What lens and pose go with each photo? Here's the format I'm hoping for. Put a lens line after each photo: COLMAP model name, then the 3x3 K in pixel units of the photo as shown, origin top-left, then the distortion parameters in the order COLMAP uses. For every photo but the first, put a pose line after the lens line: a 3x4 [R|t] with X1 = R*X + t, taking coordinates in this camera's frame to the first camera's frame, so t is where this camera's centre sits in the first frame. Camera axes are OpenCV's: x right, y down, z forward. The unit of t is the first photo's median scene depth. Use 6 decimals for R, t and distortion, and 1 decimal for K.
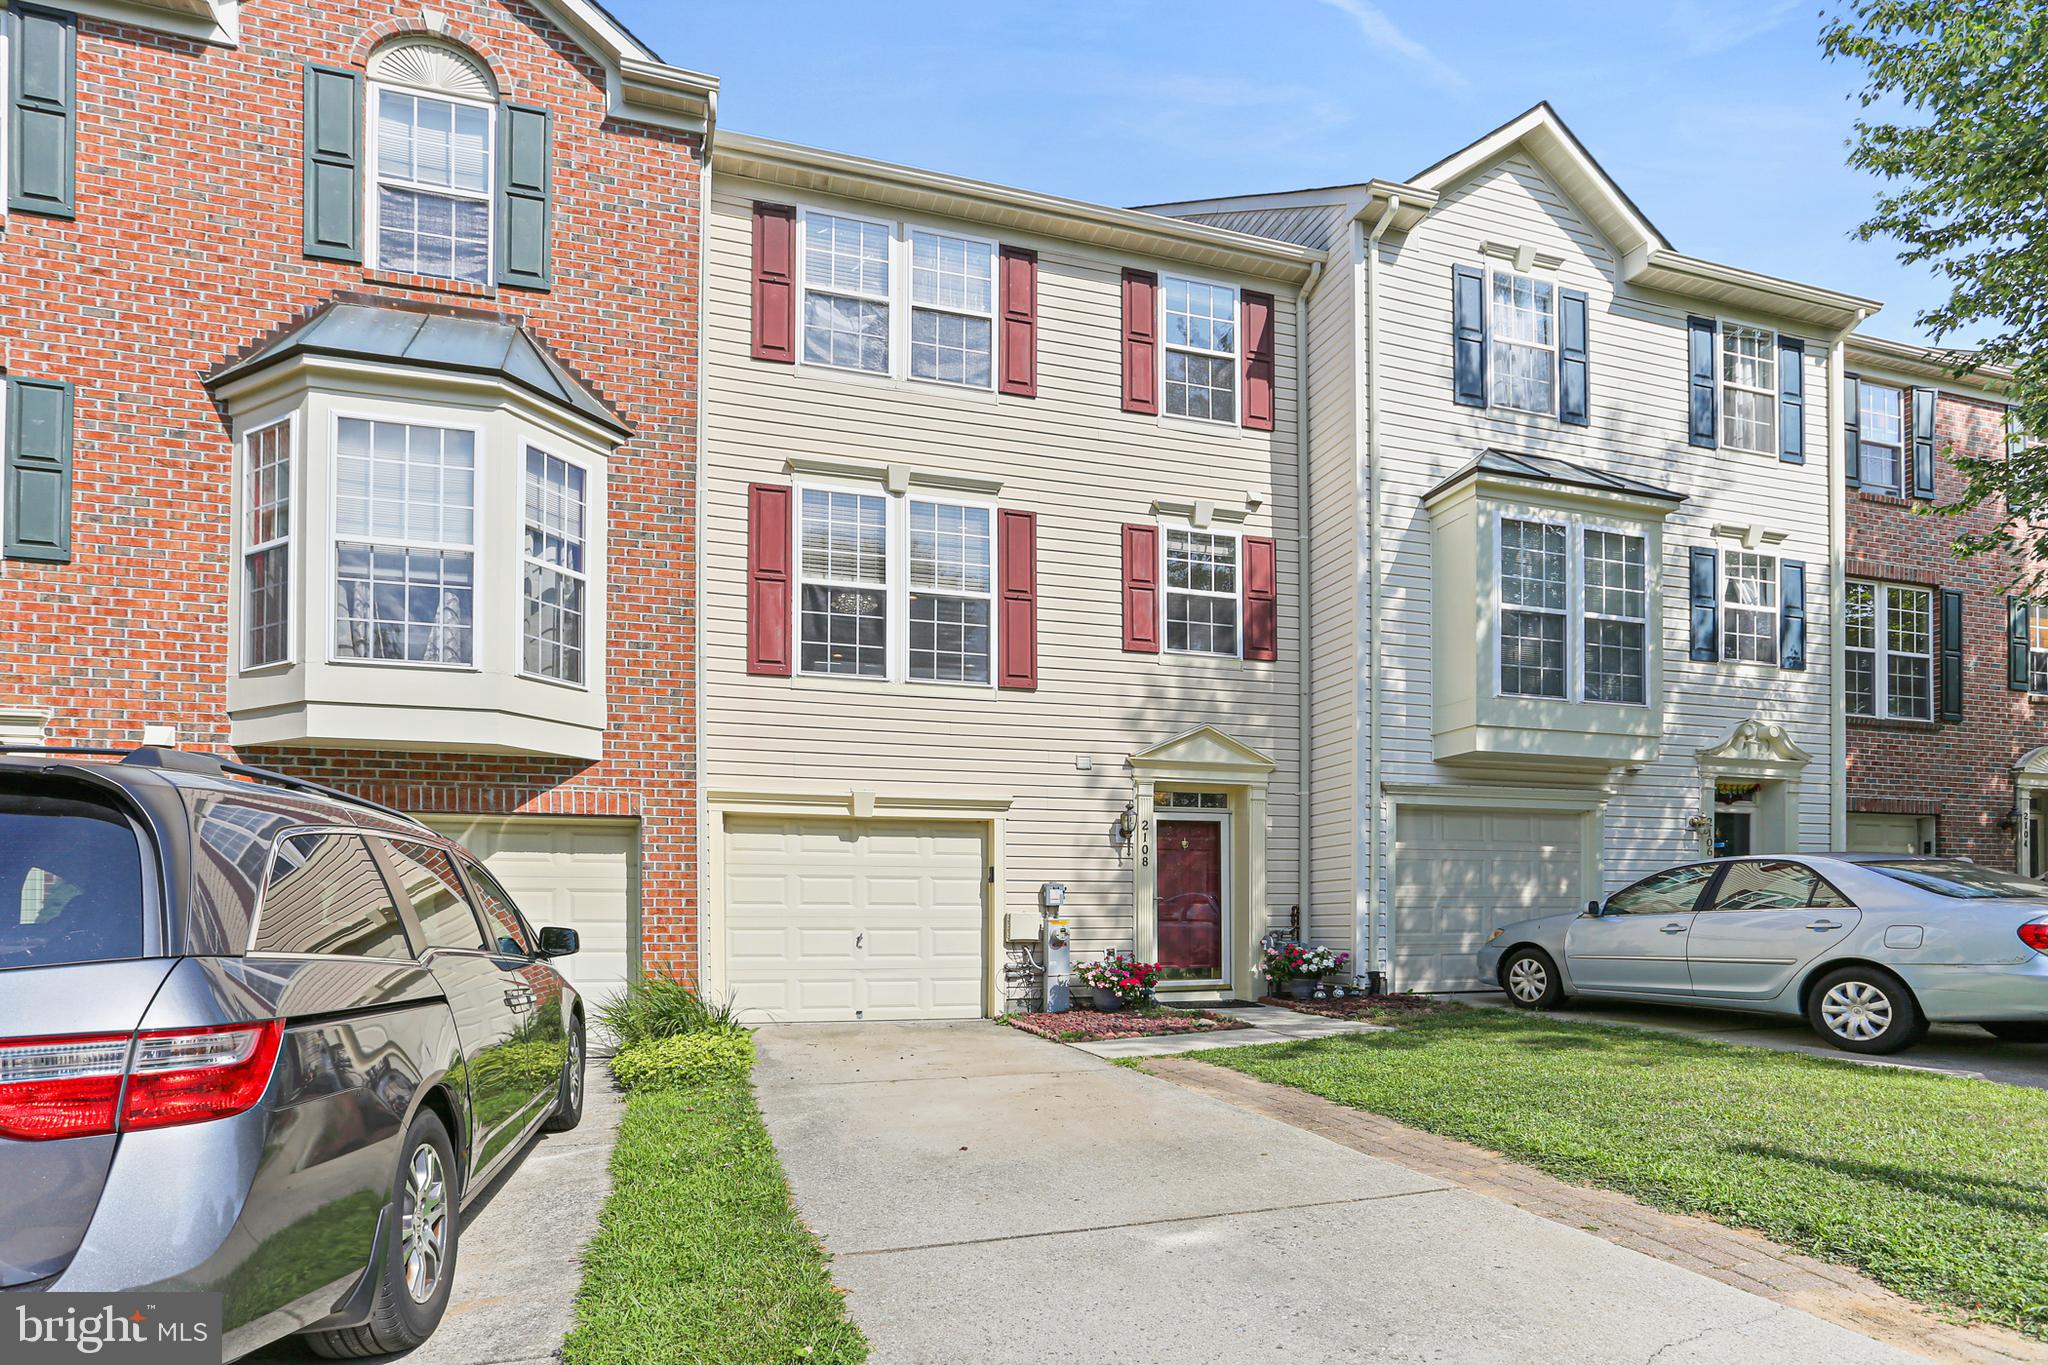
lens RADIAL K [[998.1, 0, 1024.0], [0, 998.1, 682.5], [0, 0, 1]] dist [-0.000413, 0.011445]
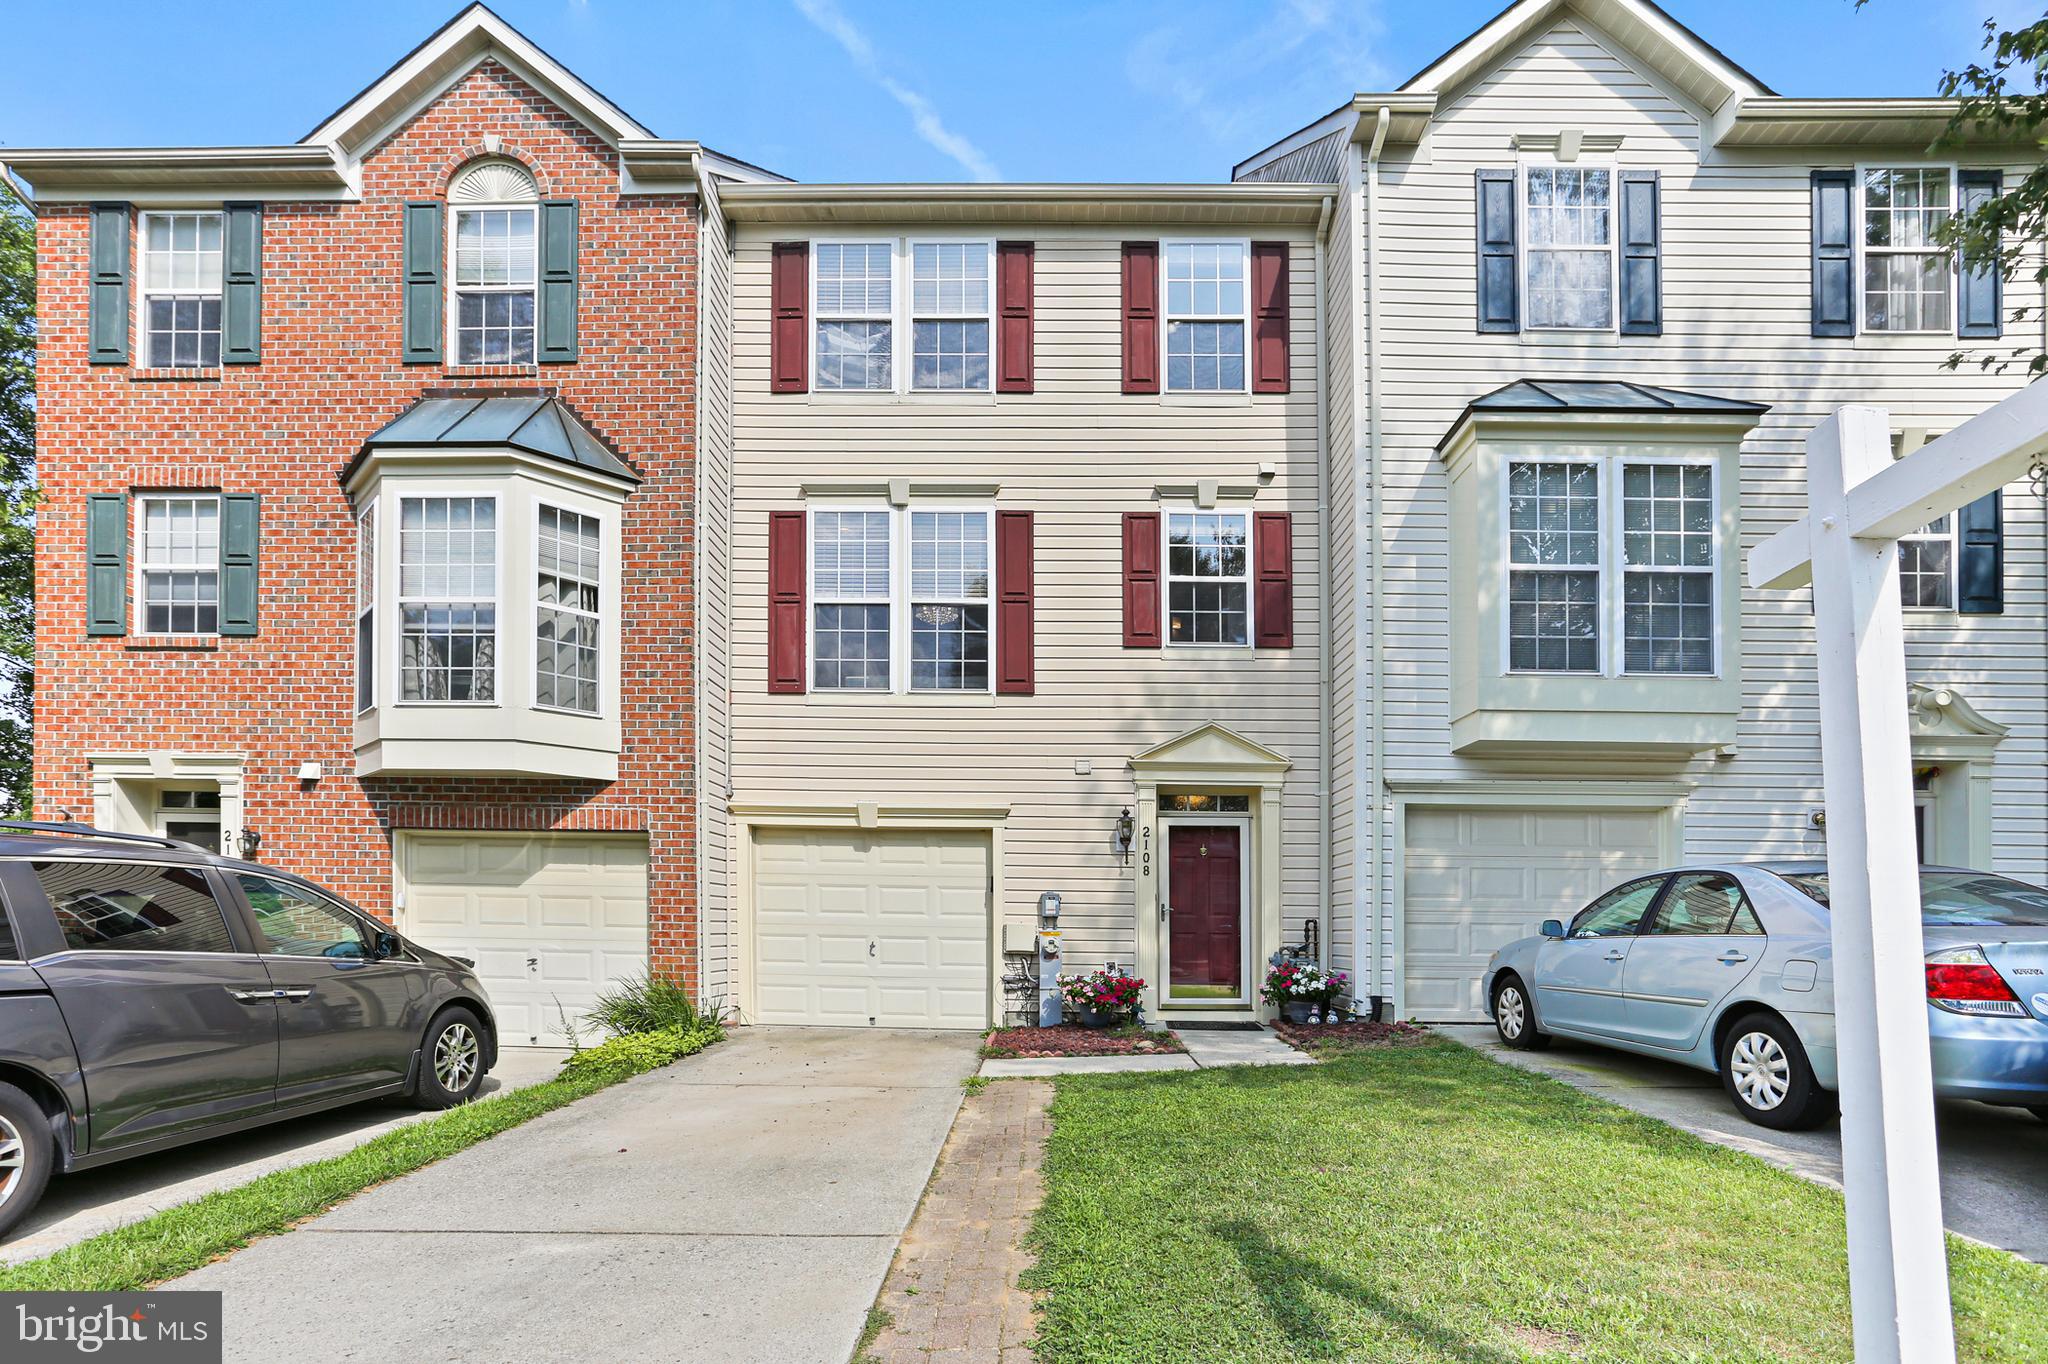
lens RADIAL K [[1016.9, 0, 1024.0], [0, 1016.9, 682.0], [0, 0, 1]] dist [-0.003825, 0.014228]
pose [[0.954349, -0.056566, -0.293290, 0.305170], [0.057159, 0.998344, -0.006554, 0.002050], [0.293174, -0.010509, 0.956001, 0.053193]]
